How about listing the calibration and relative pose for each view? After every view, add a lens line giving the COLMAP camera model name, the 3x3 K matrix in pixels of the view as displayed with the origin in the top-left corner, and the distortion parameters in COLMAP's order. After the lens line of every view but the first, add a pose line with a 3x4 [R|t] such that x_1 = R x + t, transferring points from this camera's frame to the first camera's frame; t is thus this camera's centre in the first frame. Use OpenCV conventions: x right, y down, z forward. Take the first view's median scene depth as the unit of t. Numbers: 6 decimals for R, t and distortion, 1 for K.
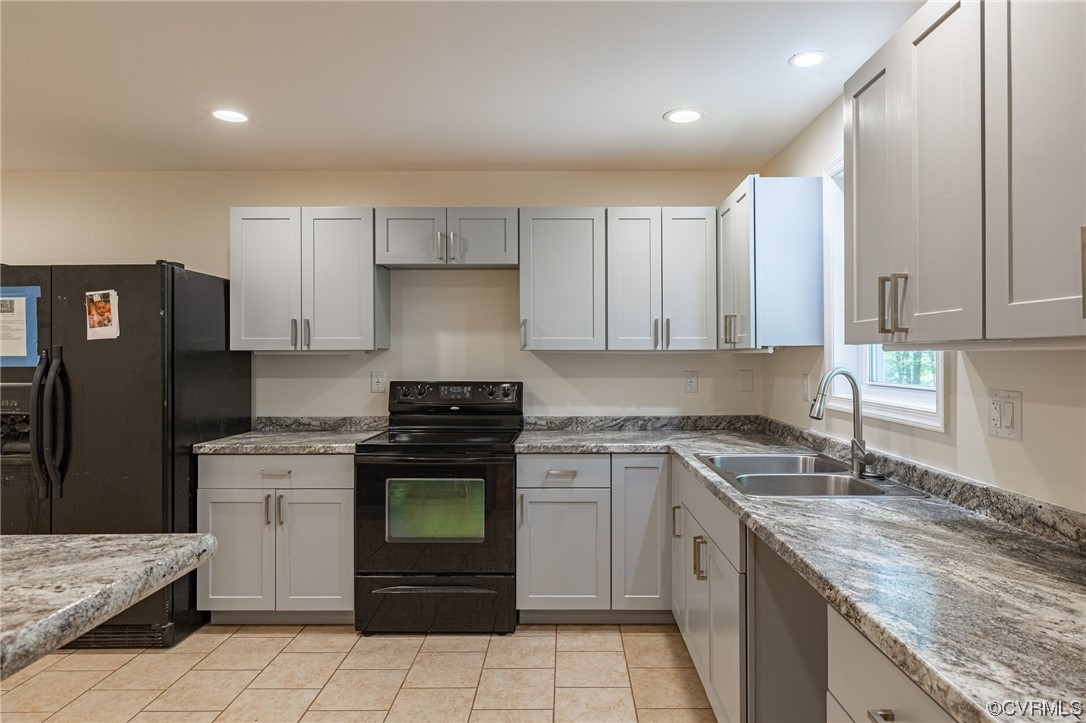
lens RADIAL K [[628.9, 0, 570.8], [0, 628.9, 353.8], [0, 0, 1]] dist [0.000455, -0.000710]
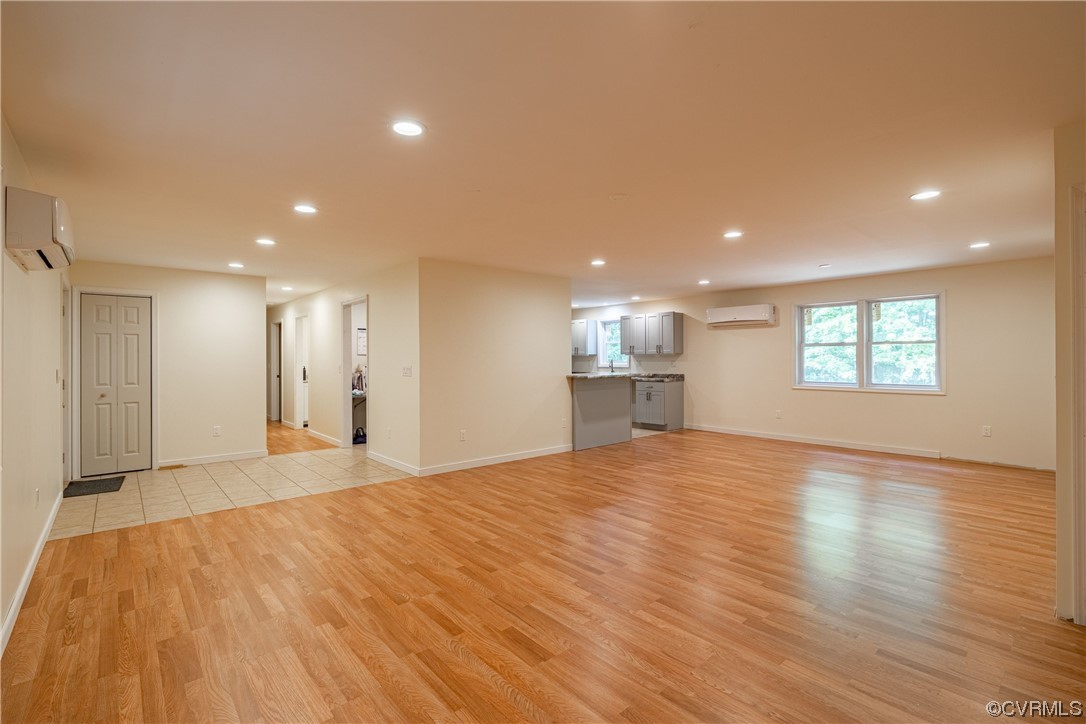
lens RADIAL K [[487.9, 0, 543.1], [0, 487.9, 358.3], [0, 0, 1]] dist [-0.002088, -0.000079]
pose [[0.758300, -0.001777, 0.651903, -2.206738], [0.002219, 0.999998, 0.000145, 0.015153], [-0.651902, 0.001337, 0.758302, -1.489747]]
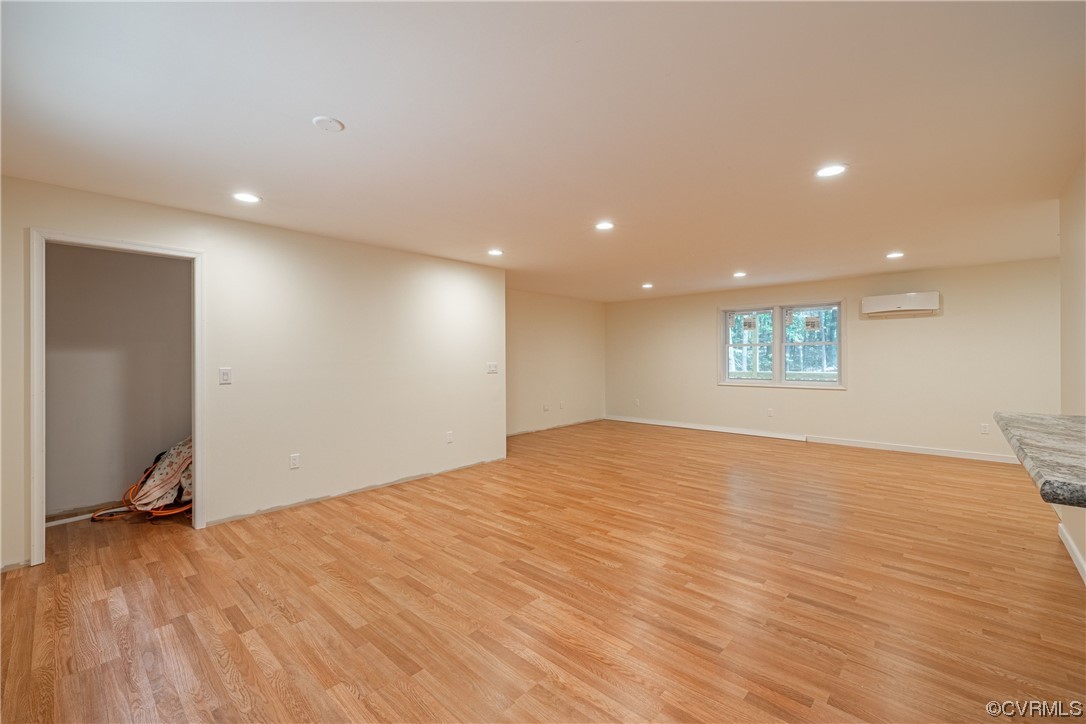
lens RADIAL K [[452.5, 0, 541.0], [0, 452.5, 356.7], [0, 0, 1]] dist [-0.001336, -0.000051]
pose [[-0.689479, 0.002234, -0.724303, 0.223338], [0.006527, 0.999974, -0.003129, 0.017758], [0.724277, -0.006885, -0.689475, -0.008100]]
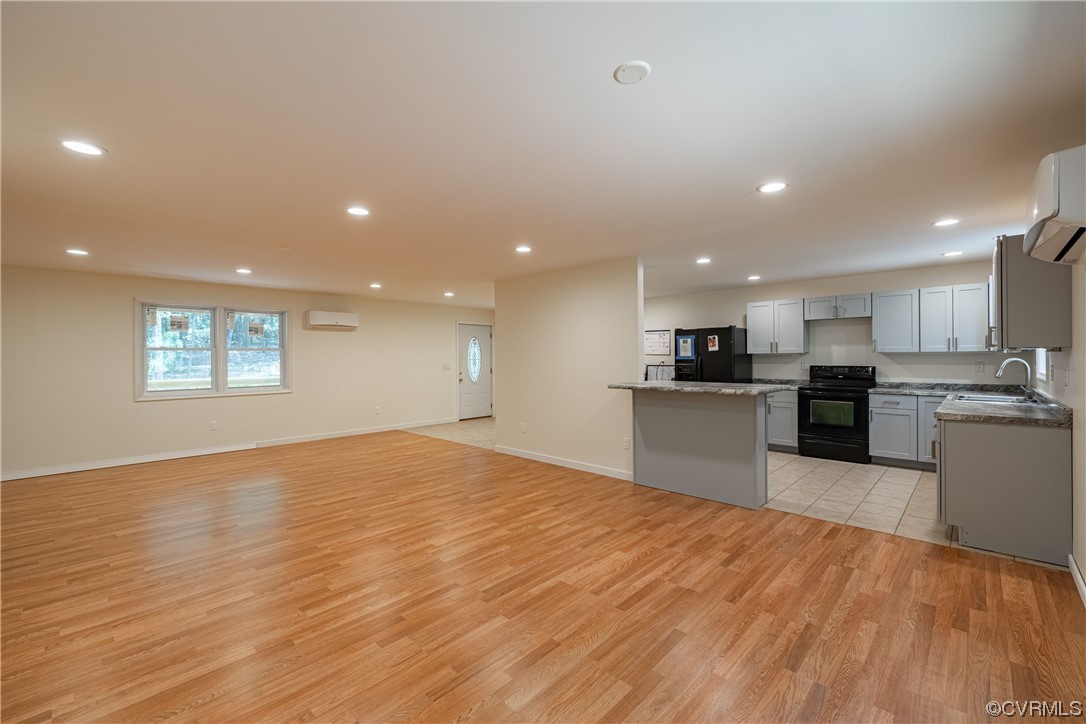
lens RADIAL K [[453.9, 0, 540.2], [0, 453.9, 356.6], [0, 0, 1]] dist [-0.000480, 0.000158]
pose [[0.713955, -0.004416, -0.700178, 0.248817], [0.007759, 0.999969, 0.001604, -0.002996], [0.700149, -0.006578, 0.713967, -1.229414]]
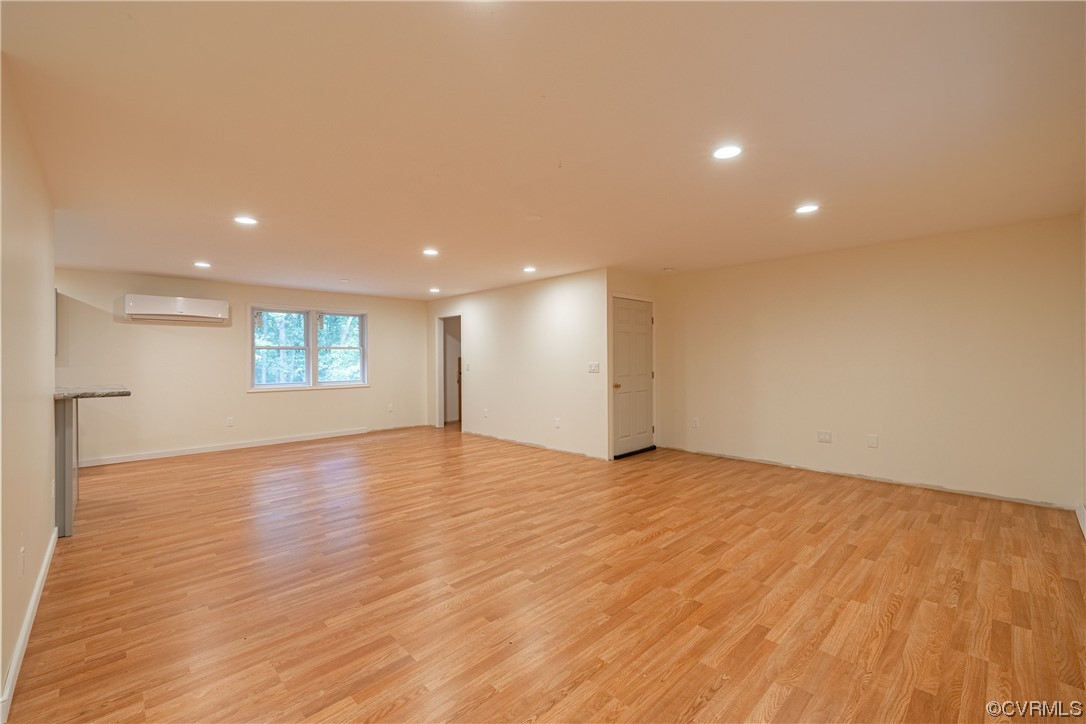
lens RADIAL K [[453.9, 0, 540.2], [0, 453.9, 356.6], [0, 0, 1]] dist [-0.000480, 0.000158]
pose [[-0.686254, 0.010083, 0.727292, -2.224260], [0.007895, 0.999948, -0.006413, 0.021982], [-0.727319, 0.001341, -0.686298, 0.048514]]
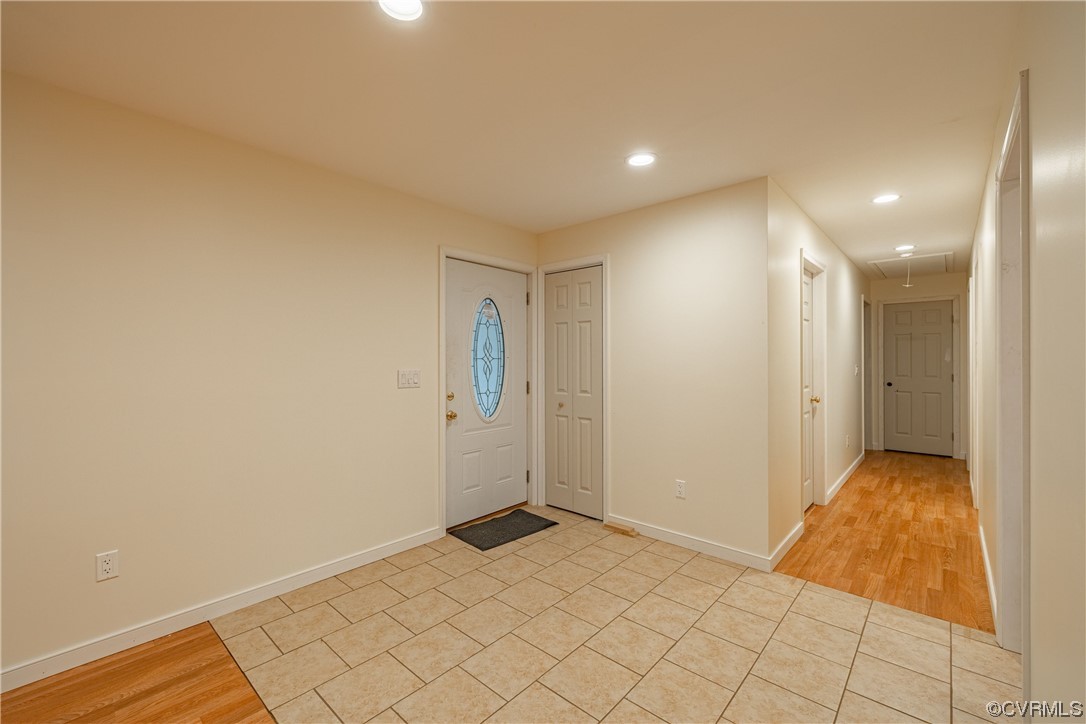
lens RADIAL K [[452.5, 0, 541.0], [0, 452.5, 356.7], [0, 0, 1]] dist [-0.001336, -0.000051]
pose [[0.737094, 0.000697, -0.675790, -1.449003], [-0.000902, 1.000000, 0.000047, 0.014807], [0.675789, 0.000575, 0.737095, -0.028892]]
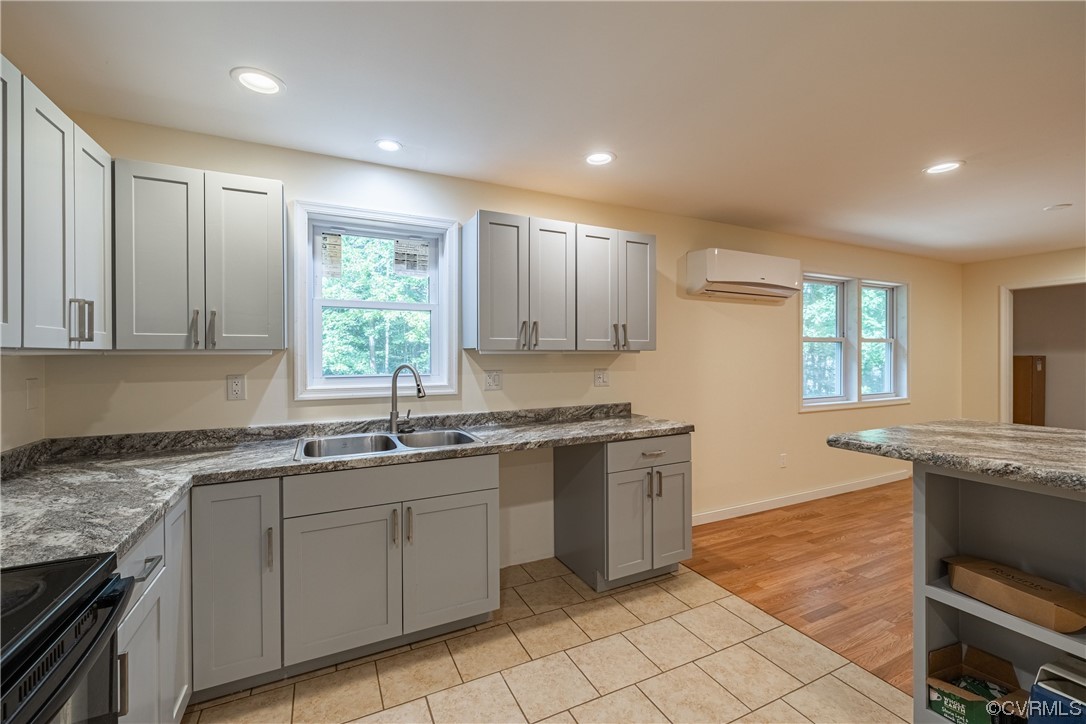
lens RADIAL K [[452.5, 0, 541.0], [0, 452.5, 356.7], [0, 0, 1]] dist [-0.001336, -0.000051]
pose [[-0.427930, -0.000305, 0.903812, -0.516763], [0.002408, 0.999996, 0.001478, 0.002531], [-0.903809, 0.002809, -0.427928, 0.853427]]
